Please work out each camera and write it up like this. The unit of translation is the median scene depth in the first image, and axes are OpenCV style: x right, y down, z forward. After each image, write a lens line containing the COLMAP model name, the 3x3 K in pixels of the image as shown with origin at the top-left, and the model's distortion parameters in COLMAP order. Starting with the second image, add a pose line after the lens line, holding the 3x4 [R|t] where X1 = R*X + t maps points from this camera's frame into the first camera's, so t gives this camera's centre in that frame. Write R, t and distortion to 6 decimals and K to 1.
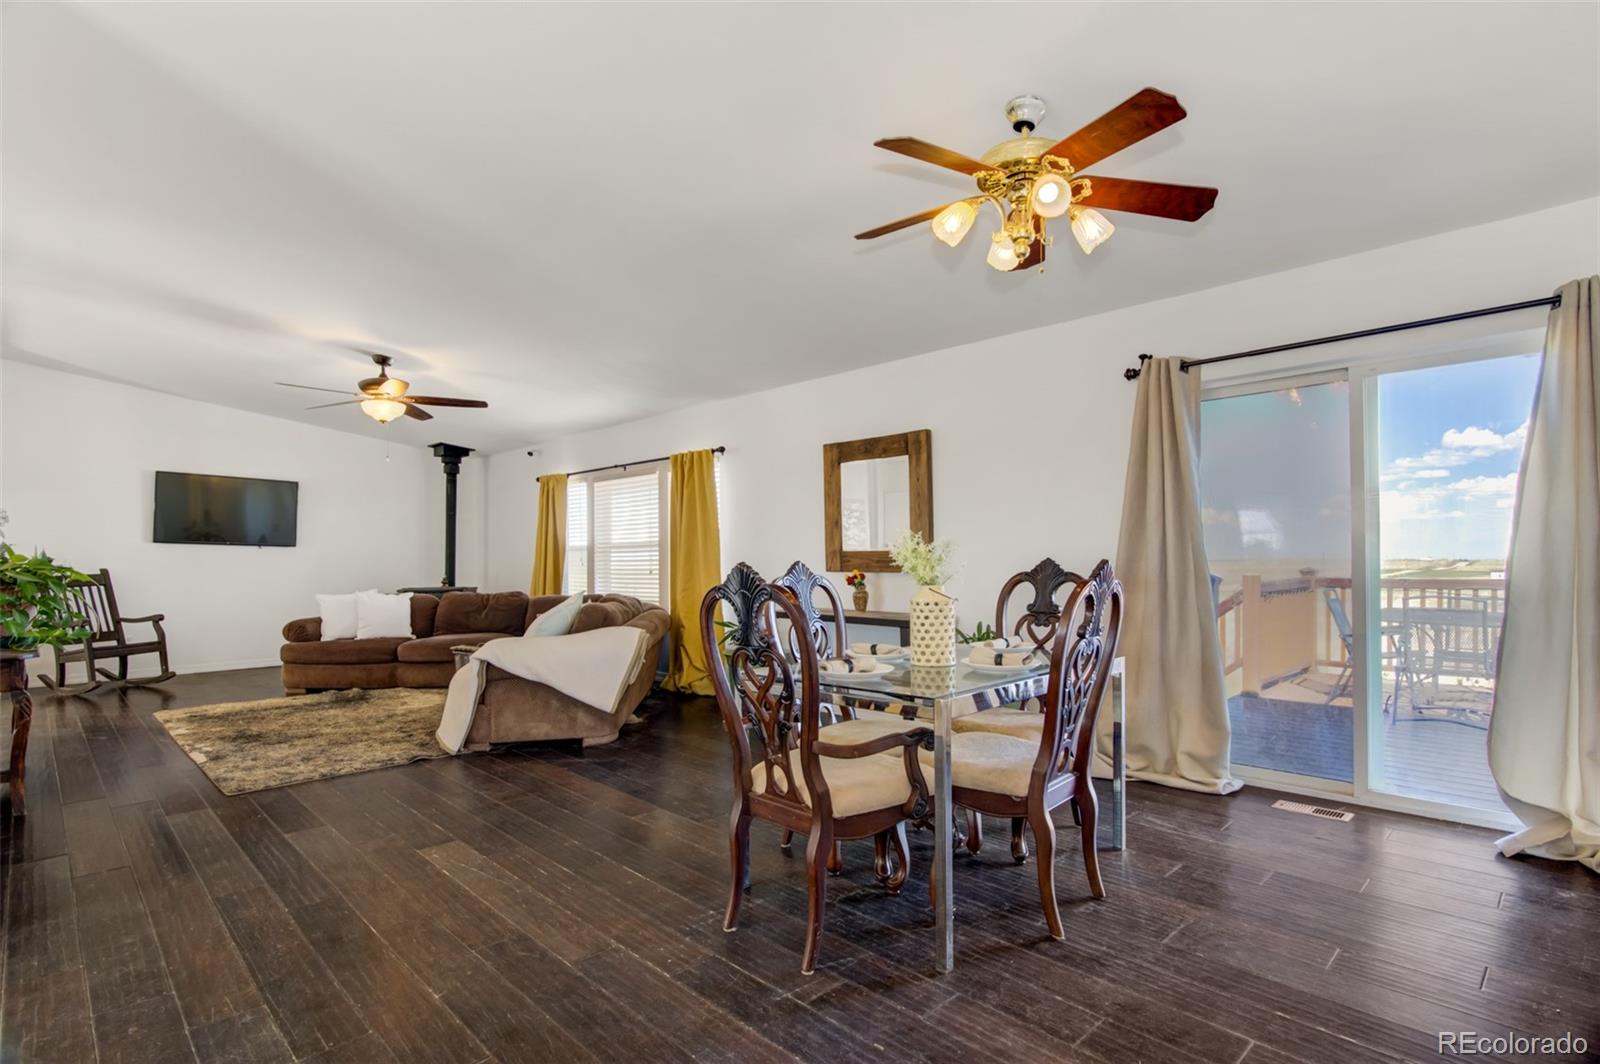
lens RADIAL K [[798.8, 0, 800.5], [0, 798.8, 538.3], [0, 0, 1]] dist [-0.004159, 0.000357]
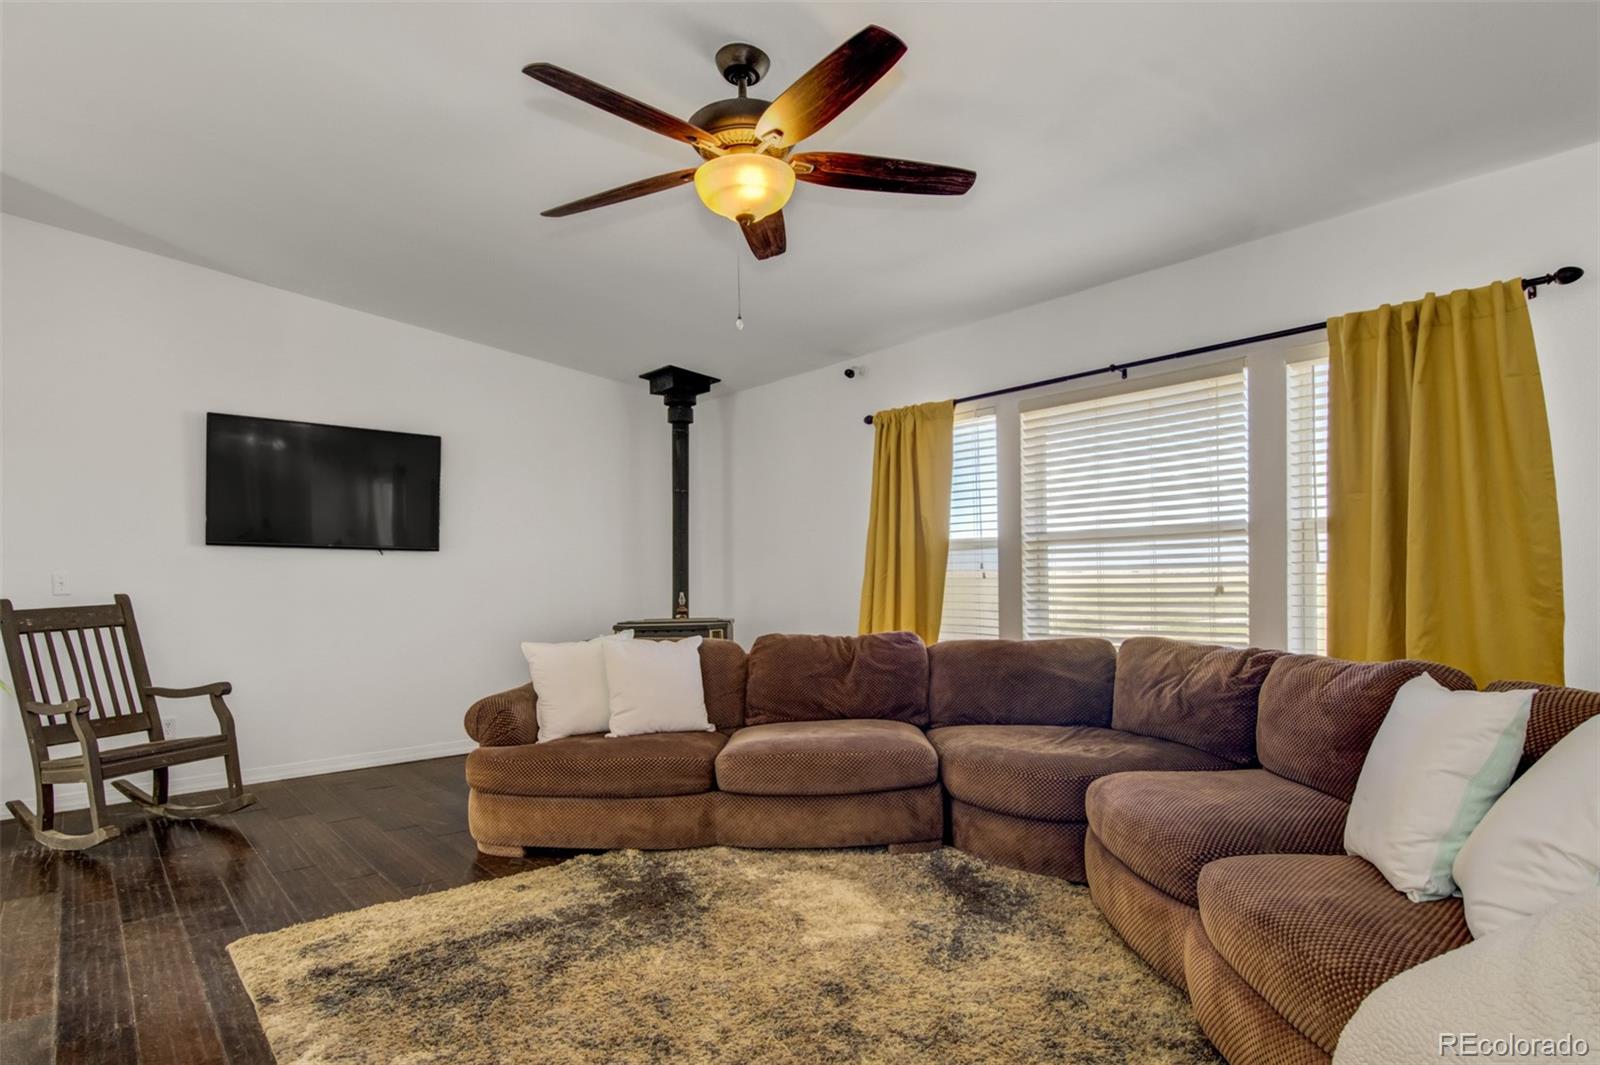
lens RADIAL K [[879.2, 0, 785.5], [0, 879.2, 567.7], [0, 0, 1]] dist [-0.003321, 0.000600]
pose [[0.995499, -0.012932, -0.093881, -0.388041], [0.015101, 0.999634, 0.022428, 0.014266], [0.093556, -0.023744, 0.995331, 0.470595]]
